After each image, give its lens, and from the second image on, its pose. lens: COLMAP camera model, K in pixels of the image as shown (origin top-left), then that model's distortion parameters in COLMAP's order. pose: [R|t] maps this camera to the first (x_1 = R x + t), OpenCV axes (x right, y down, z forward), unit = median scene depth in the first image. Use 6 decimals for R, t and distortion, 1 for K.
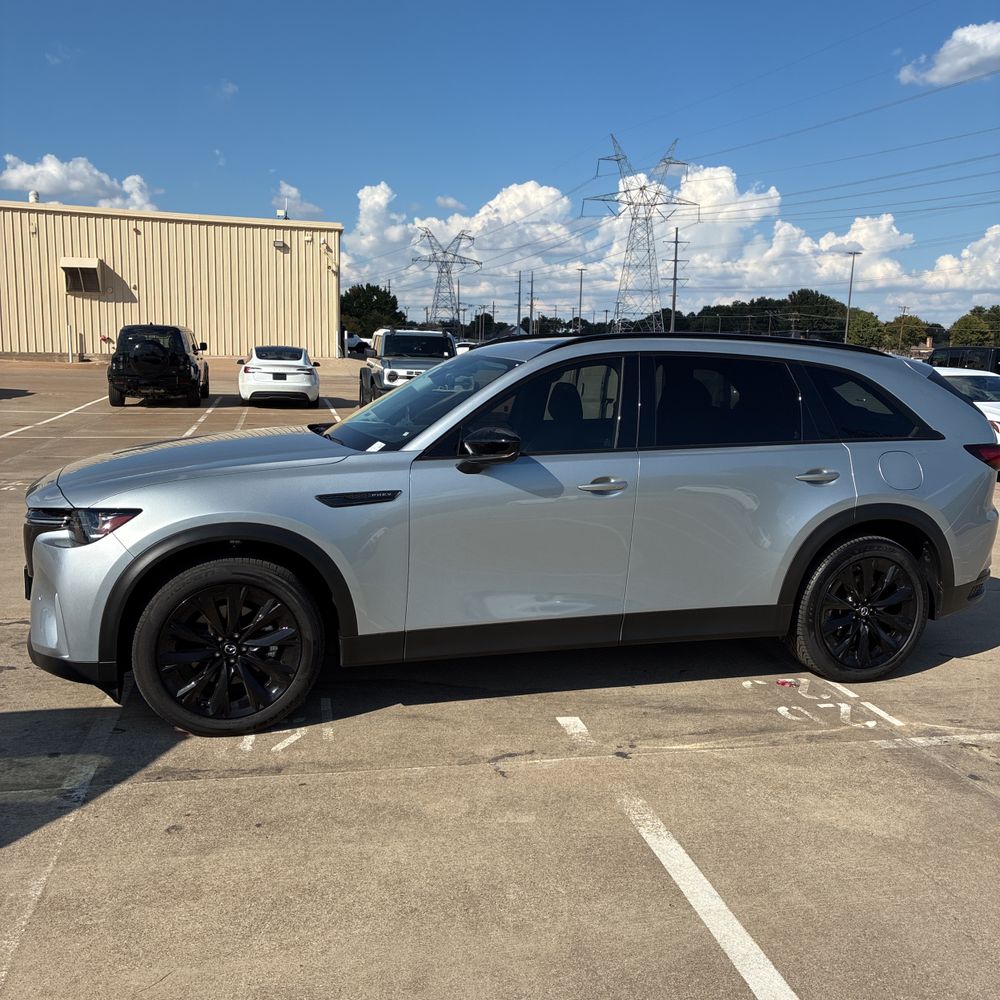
lens RADIAL K [[1016.0, 0, 502.5], [0, 1016.0, 472.2], [0, 0, 1]] dist [0.022558, 0.000000]
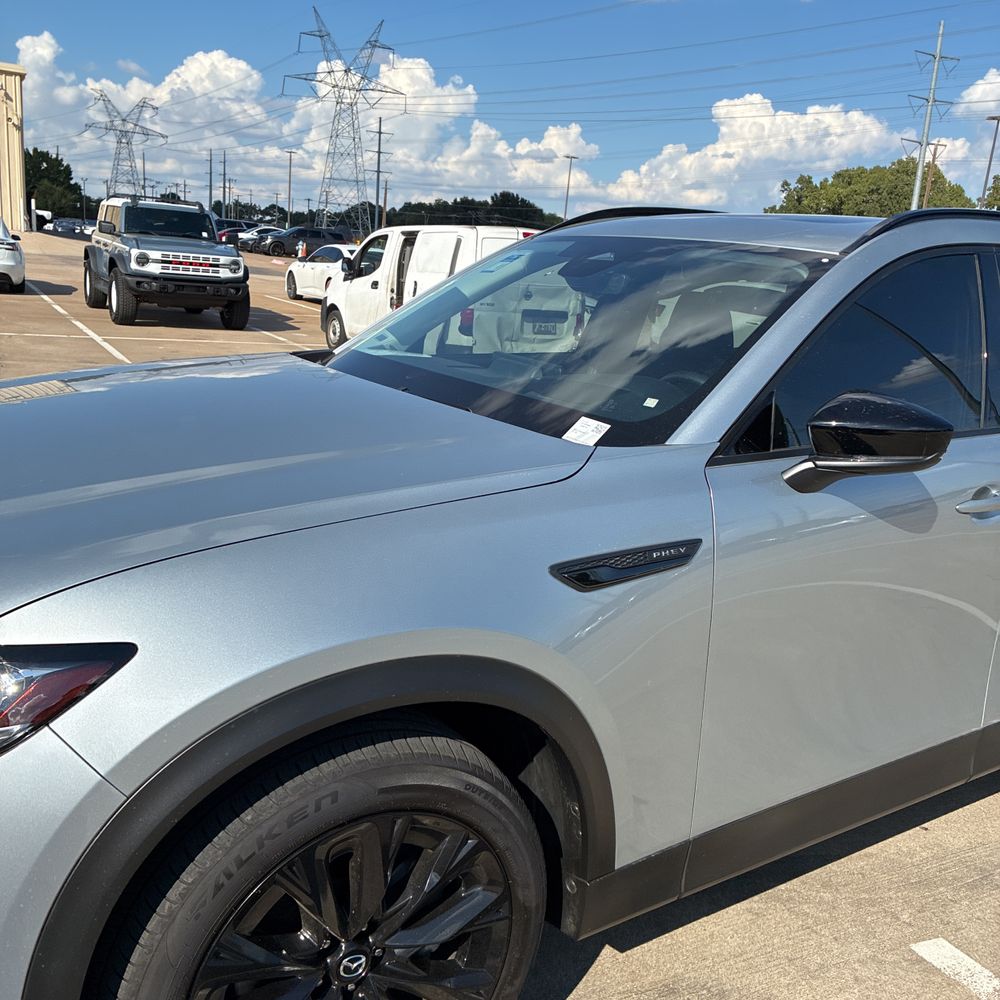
lens RADIAL K [[1016.0, 0, 489.9], [0, 1016.0, 469.2], [0, 0, 1]] dist [0.022558, 0.000000]
pose [[0.958486, -0.006133, 0.285073, -0.268762], [-0.021823, 0.995259, 0.094785, -0.043893], [-0.284303, -0.097071, 0.953808, 0.520118]]
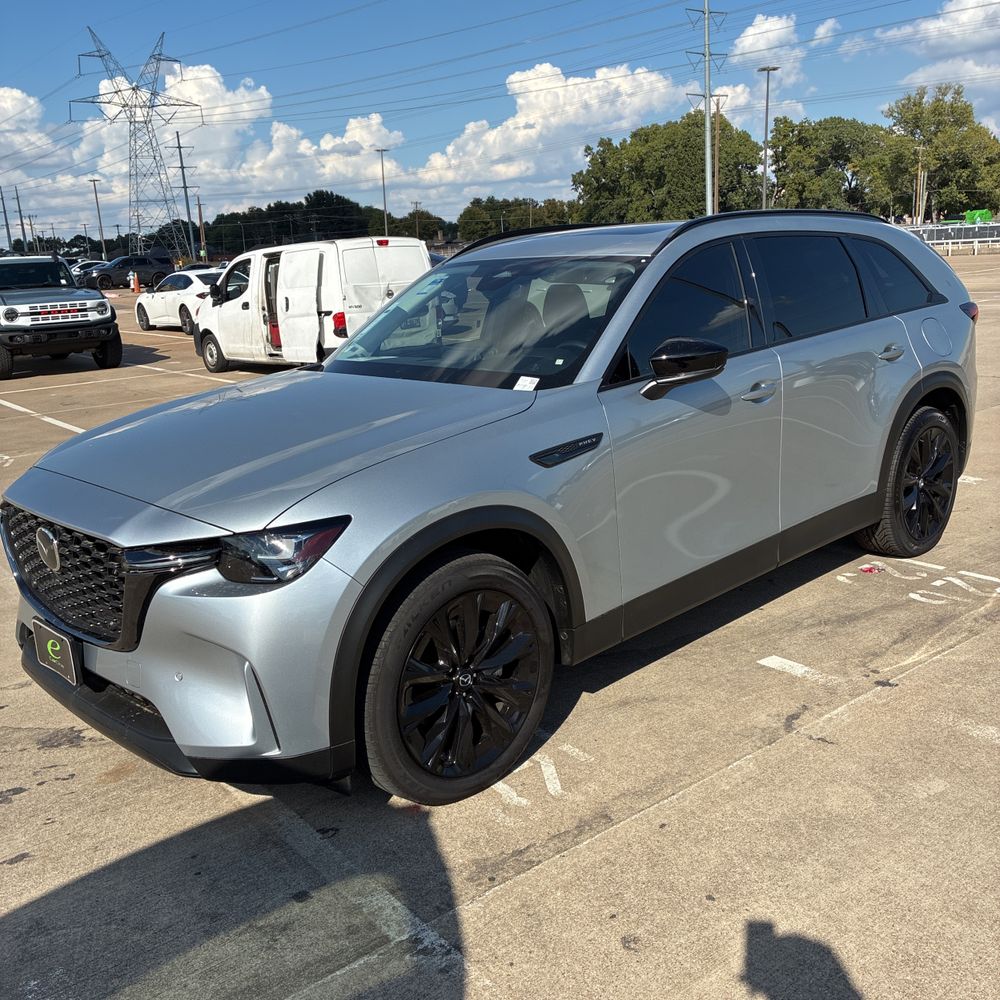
lens RADIAL K [[1016.0, 0, 484.5], [0, 1016.0, 471.3], [0, 0, 1]] dist [0.022558, 0.000000]
pose [[0.897408, -0.168377, 0.407808, -0.434829], [0.132354, 0.984483, 0.115221, -0.046831], [-0.420881, -0.049425, 0.905769, 0.277708]]
